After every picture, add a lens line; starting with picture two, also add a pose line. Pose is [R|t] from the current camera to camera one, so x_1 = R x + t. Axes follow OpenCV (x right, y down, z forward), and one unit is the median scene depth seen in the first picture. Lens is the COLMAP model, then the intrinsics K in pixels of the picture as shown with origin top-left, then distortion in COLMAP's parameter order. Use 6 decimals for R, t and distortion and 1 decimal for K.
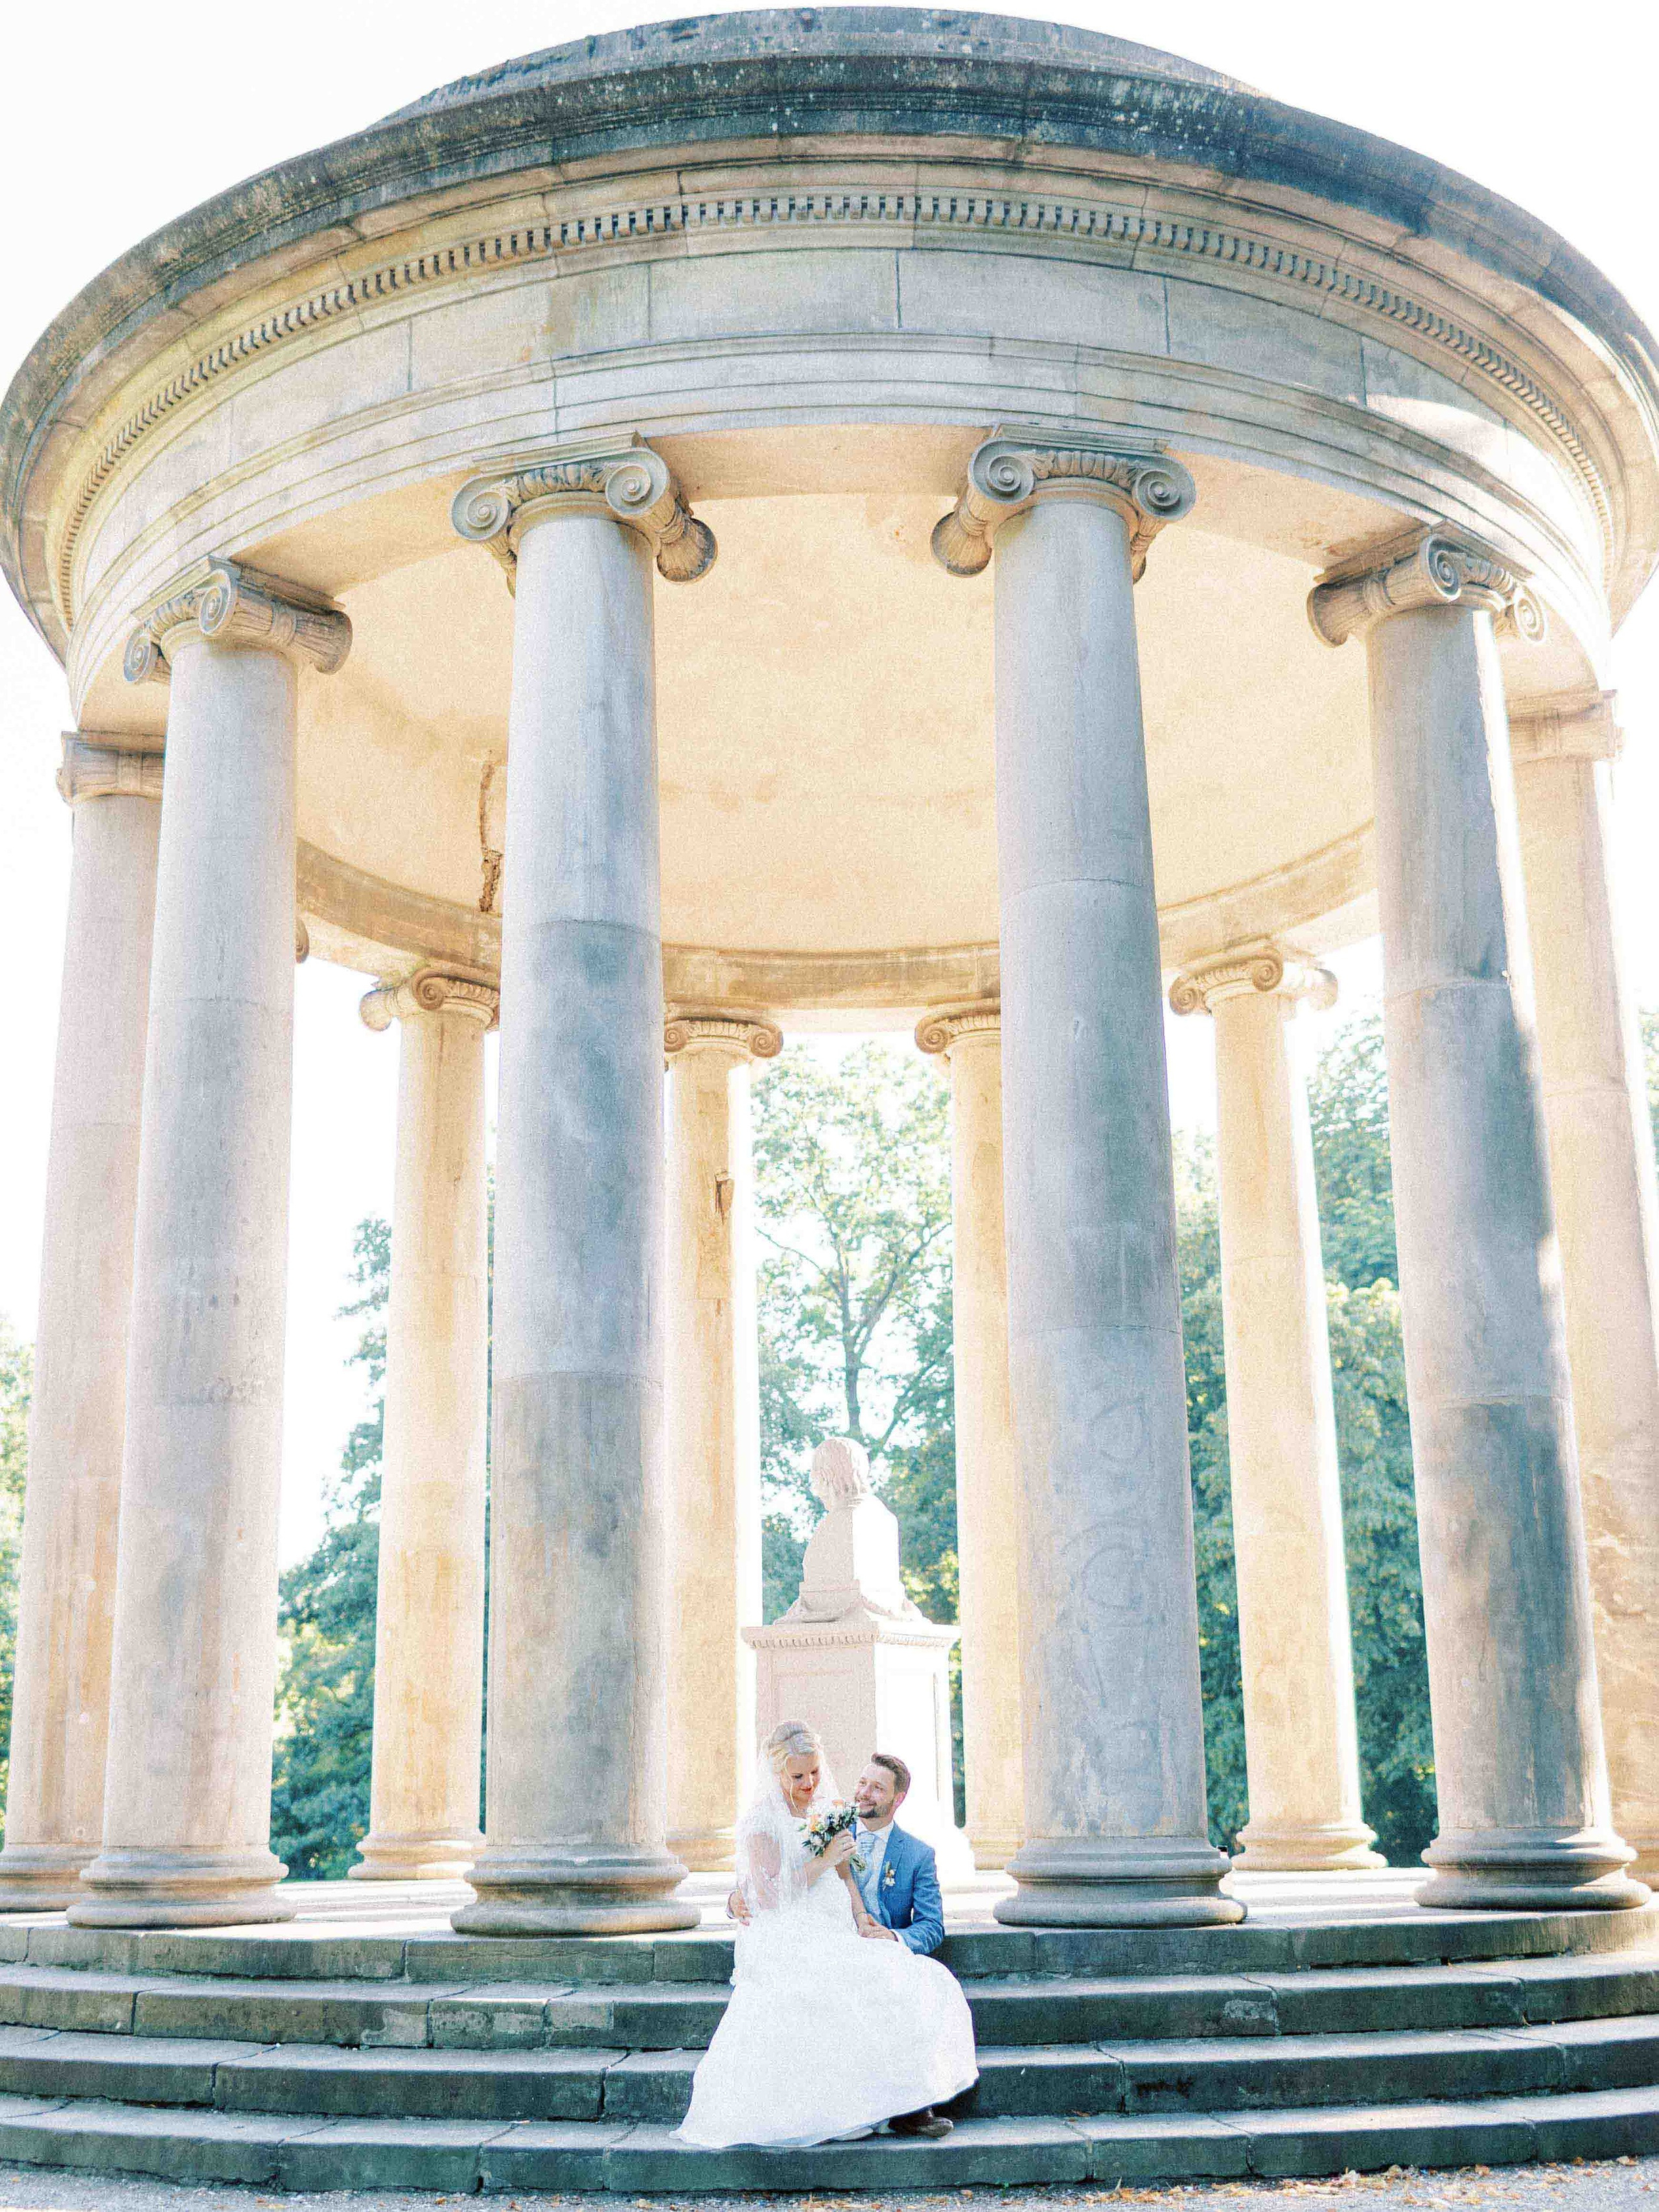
lens RADIAL K [[2608.3, 0, 844.6], [0, 2608.3, 1121.6], [0, 0, 1]] dist [0.011221, 0.000000]
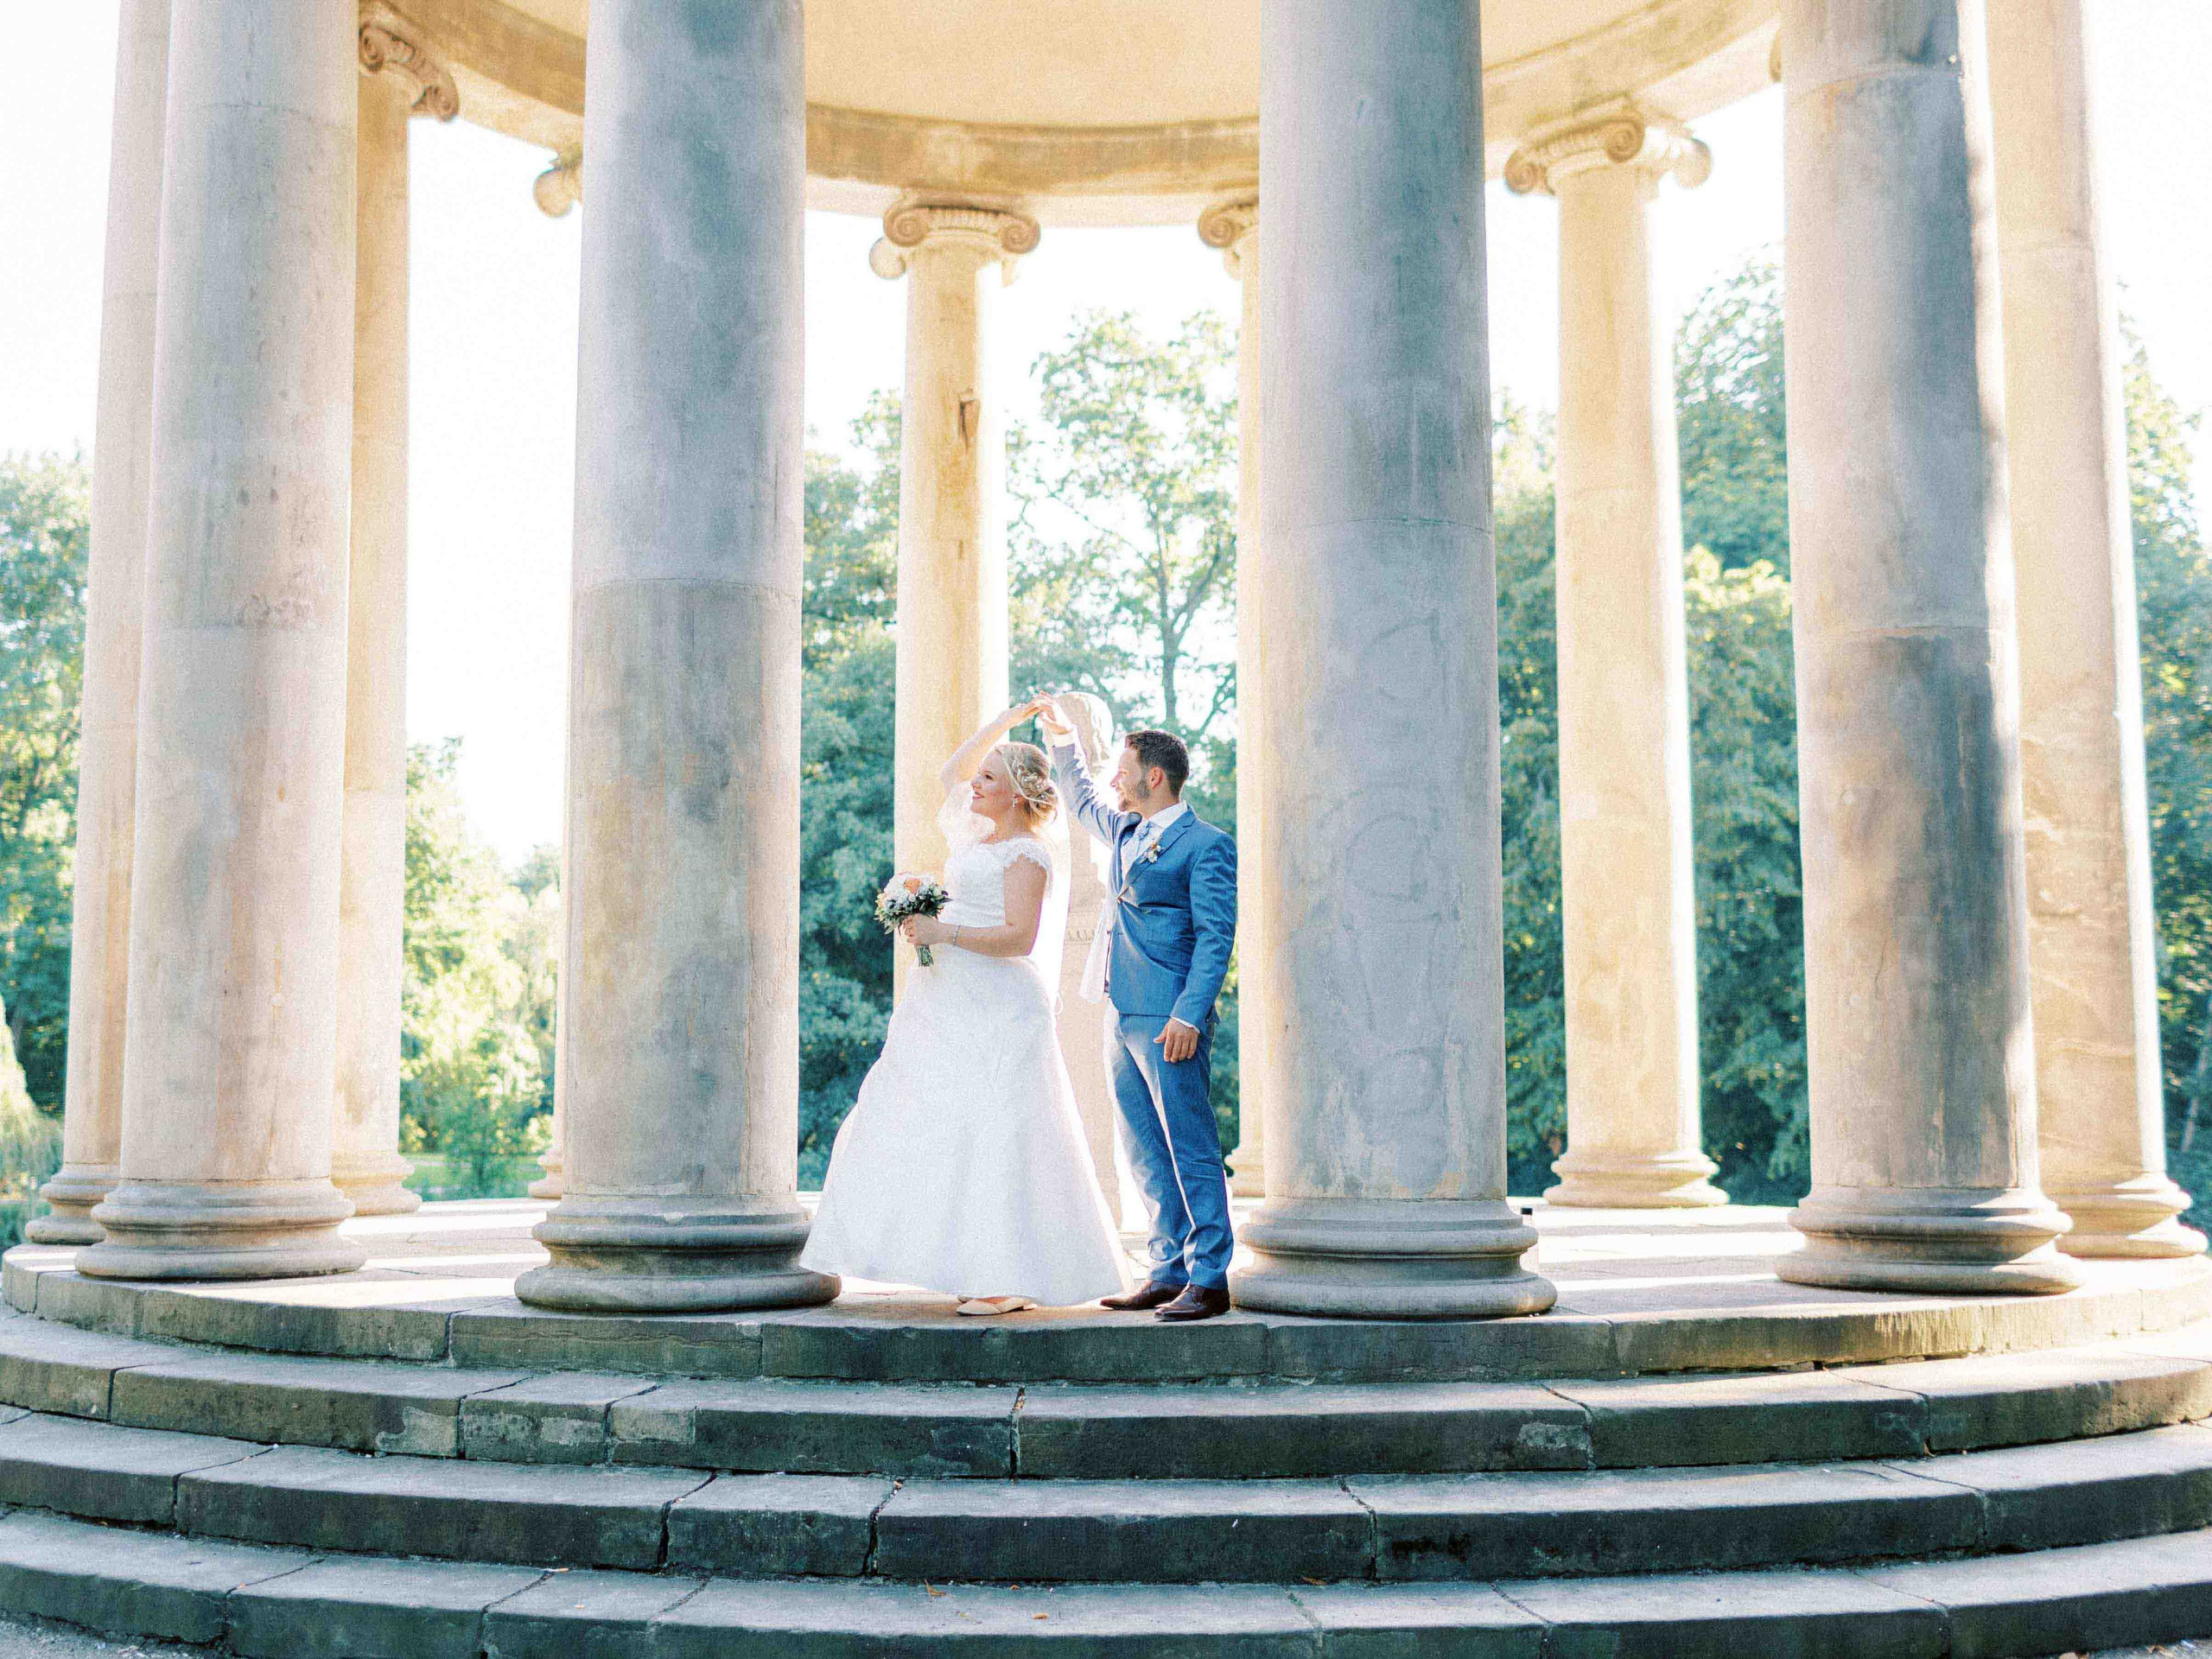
lens RADIAL K [[2490.1, 0, 1100.5], [0, 2490.1, 819.7], [0, 0, 1]] dist [0.012275, 0.000000]
pose [[0.999154, 0.010323, -0.039801, 0.046833], [-0.004238, 0.988670, 0.150046, 0.055566], [0.040899, -0.149751, 0.987878, 0.285458]]
